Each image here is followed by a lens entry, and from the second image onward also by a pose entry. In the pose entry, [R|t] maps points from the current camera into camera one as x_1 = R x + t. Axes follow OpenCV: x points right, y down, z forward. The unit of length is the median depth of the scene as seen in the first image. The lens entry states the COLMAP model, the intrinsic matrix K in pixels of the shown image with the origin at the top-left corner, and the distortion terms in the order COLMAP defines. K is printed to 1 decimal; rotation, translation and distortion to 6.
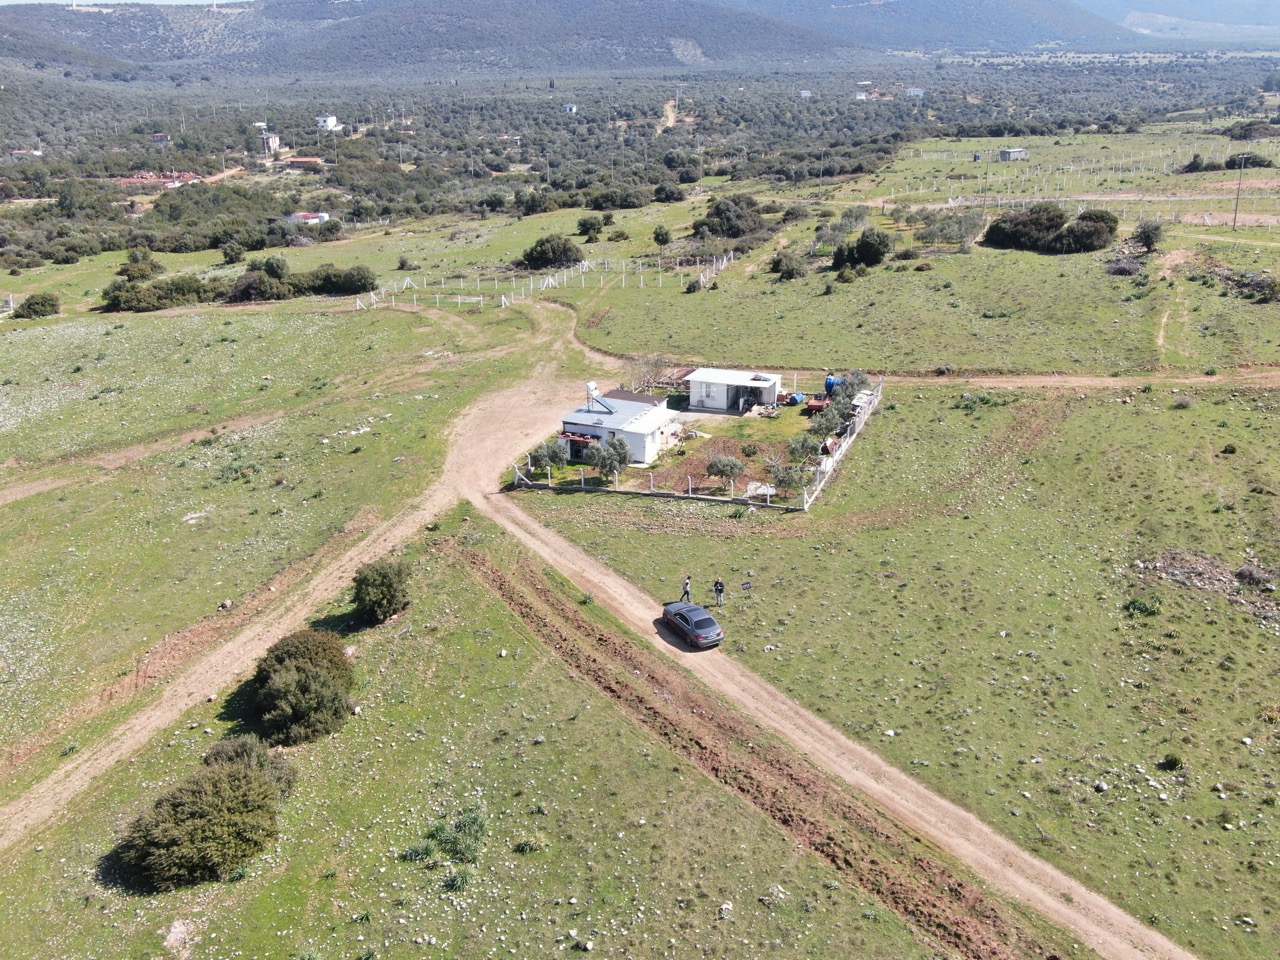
lens RADIAL K [[1251.4, 0, 637.7], [0, 1251.4, 480.2], [0, 0, 1]] dist [-0.011276, 0.046526]
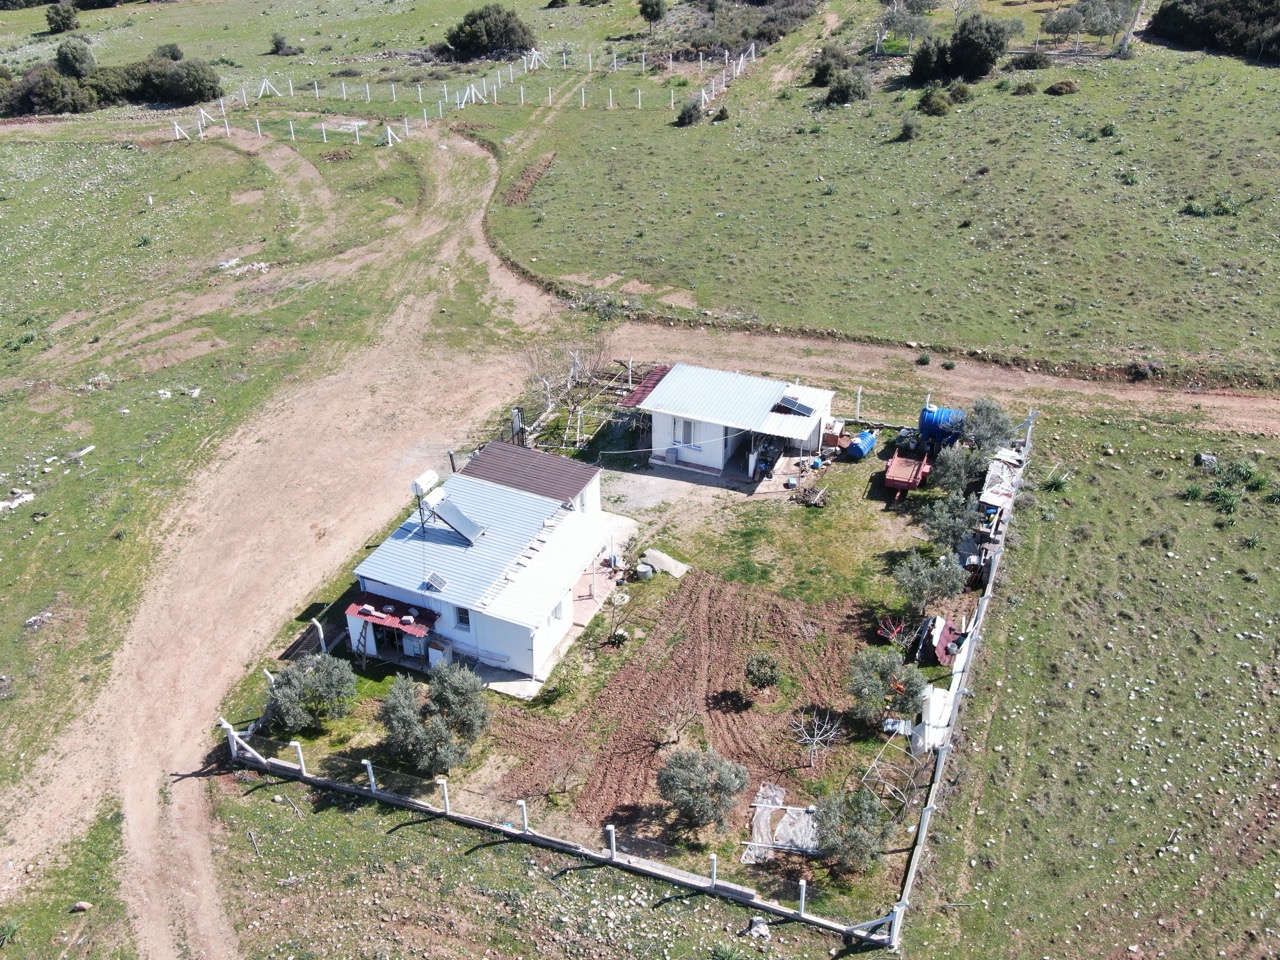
lens RADIAL K [[1255.0, 0, 640.0], [0, 1255.0, 480.0], [0, 0, 1]] dist [-0.010823, 0.022214]
pose [[0.999850, 0.009788, -0.014264, 0.053943], [-0.006479, 0.976395, 0.215897, -0.196324], [0.016040, -0.215772, 0.976312, 0.605768]]
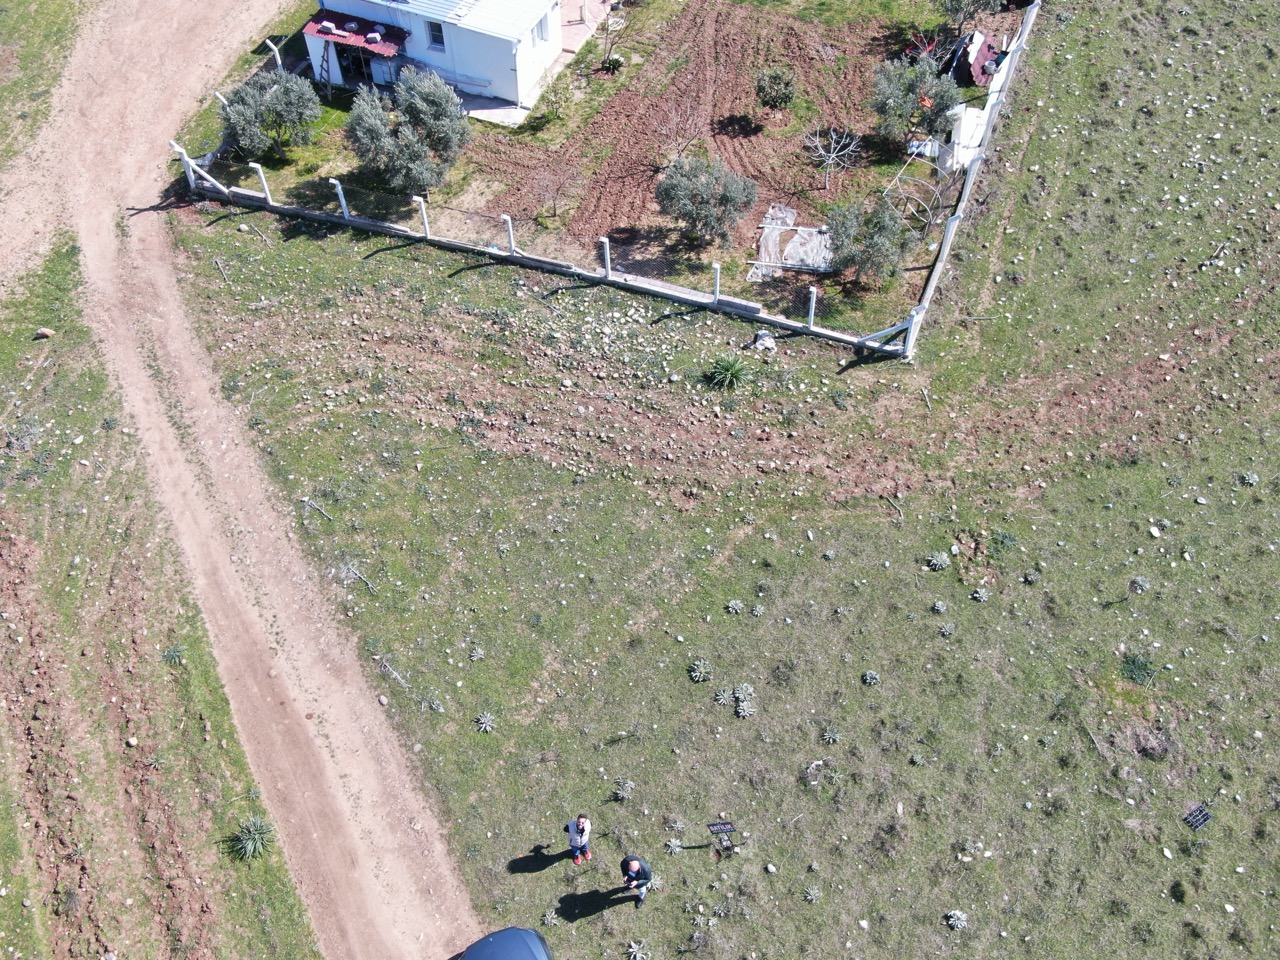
lens RADIAL K [[1262.3, 0, 636.5], [0, 1262.3, 482.5], [0, 0, 1]] dist [-0.001563, 0.005240]
pose [[0.999776, 0.009149, -0.019061, 0.056963], [0.002287, 0.849441, 0.527678, -0.135774], [0.021019, -0.527604, 0.849231, 0.622644]]
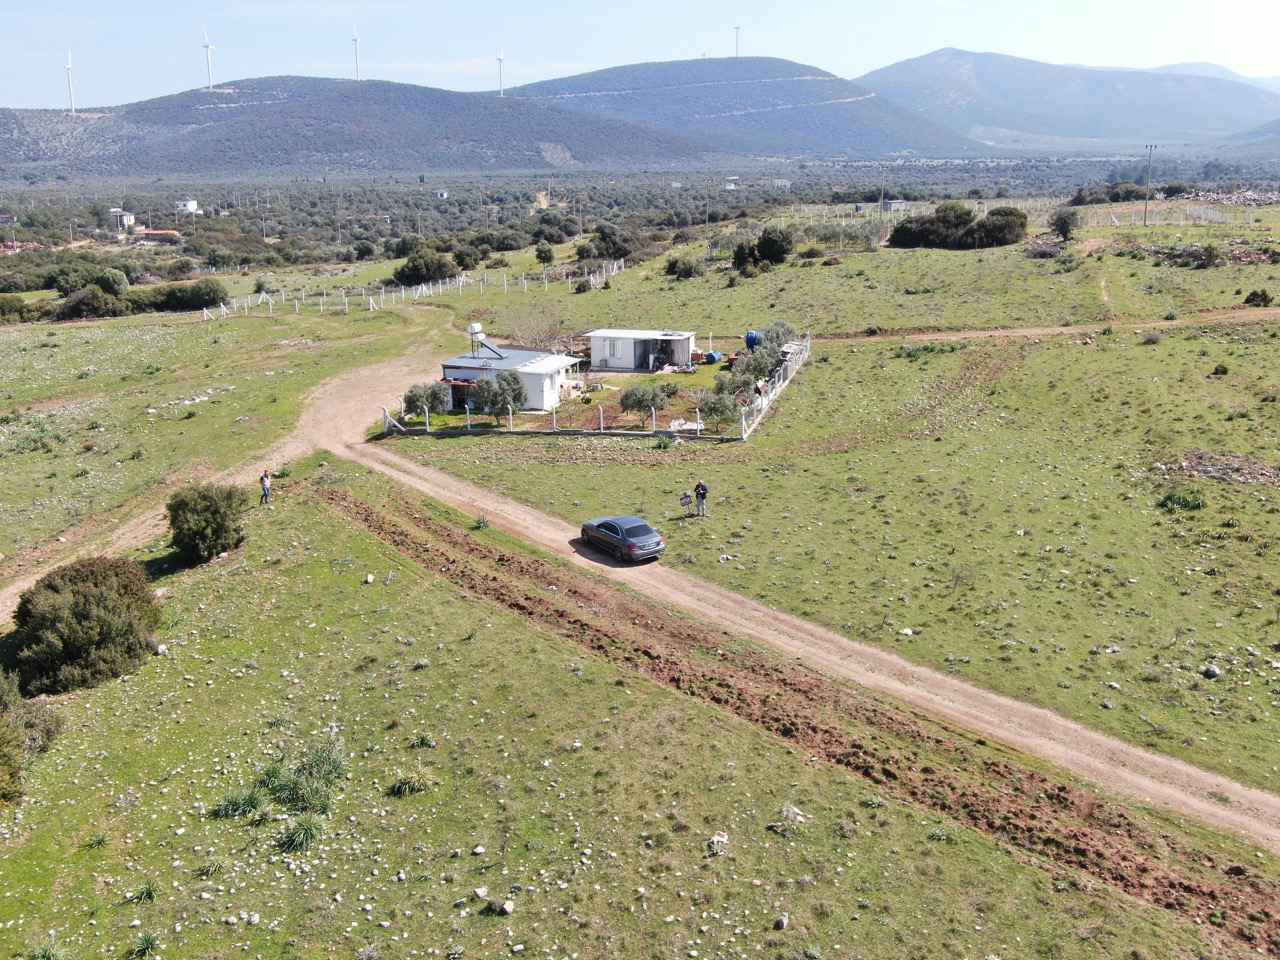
lens RADIAL K [[1255.0, 0, 640.0], [0, 1255.0, 480.0], [0, 0, 1]] dist [-0.010823, 0.022214]
pose [[0.994701, -0.021514, 0.100533, -0.016334], [0.029931, 0.996101, -0.082985, 0.110405], [-0.098355, 0.085554, 0.991467, 0.182584]]
